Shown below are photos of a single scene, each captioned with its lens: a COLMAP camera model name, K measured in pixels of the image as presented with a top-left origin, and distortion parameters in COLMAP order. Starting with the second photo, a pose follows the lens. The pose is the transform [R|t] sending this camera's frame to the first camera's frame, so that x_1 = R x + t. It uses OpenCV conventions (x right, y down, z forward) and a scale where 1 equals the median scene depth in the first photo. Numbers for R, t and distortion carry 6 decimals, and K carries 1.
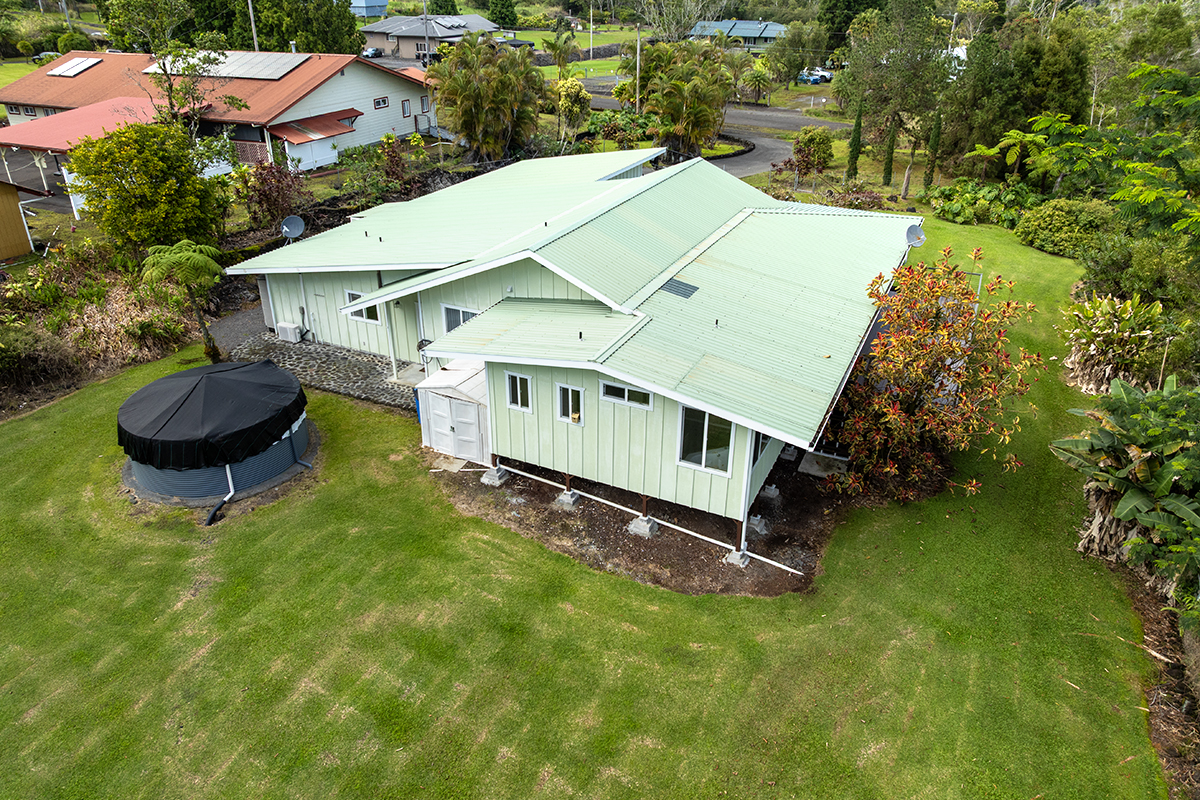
lens RADIAL K [[841.5, 0, 595.5], [0, 841.5, 374.6], [0, 0, 1]] dist [-0.051753, 0.003808]
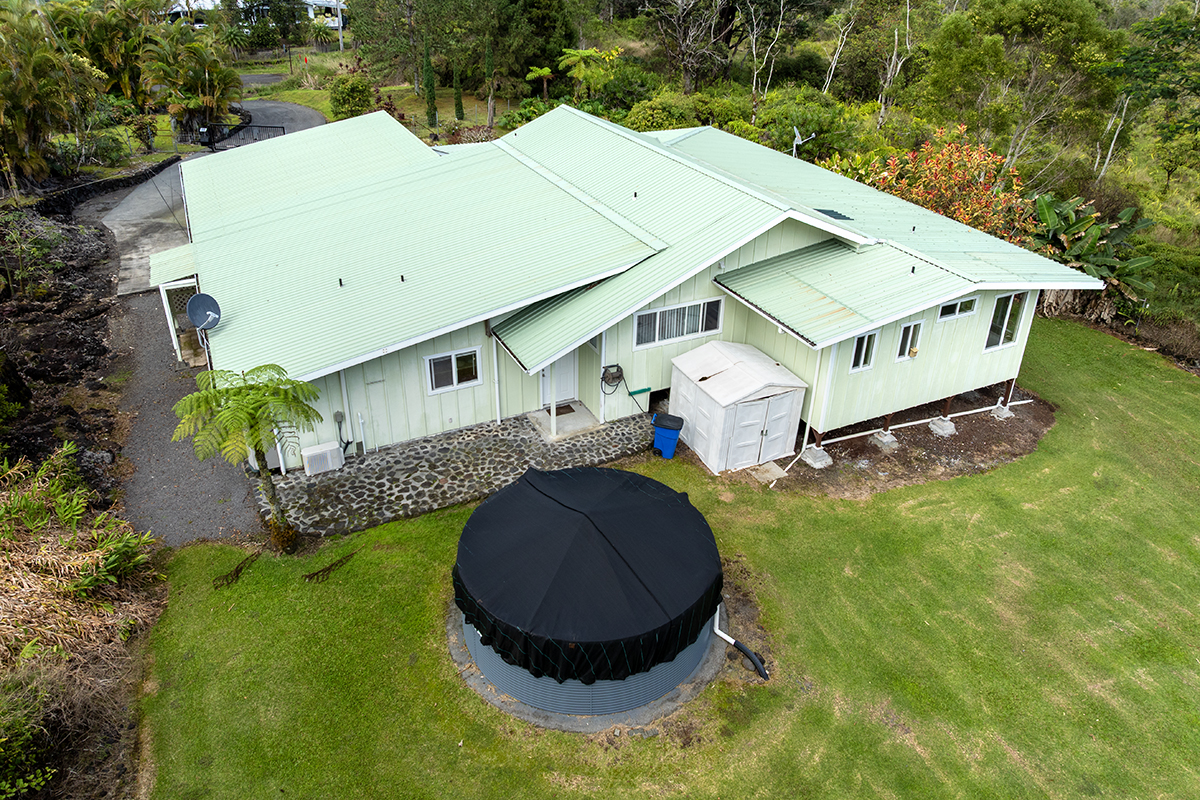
lens RADIAL K [[841.5, 0, 595.5], [0, 841.5, 374.6], [0, 0, 1]] dist [-0.051753, 0.003808]
pose [[0.630232, -0.376140, 0.679210, -0.950624], [0.333263, 0.921179, 0.200909, -0.249549], [-0.701244, 0.099736, 0.705910, 0.575774]]
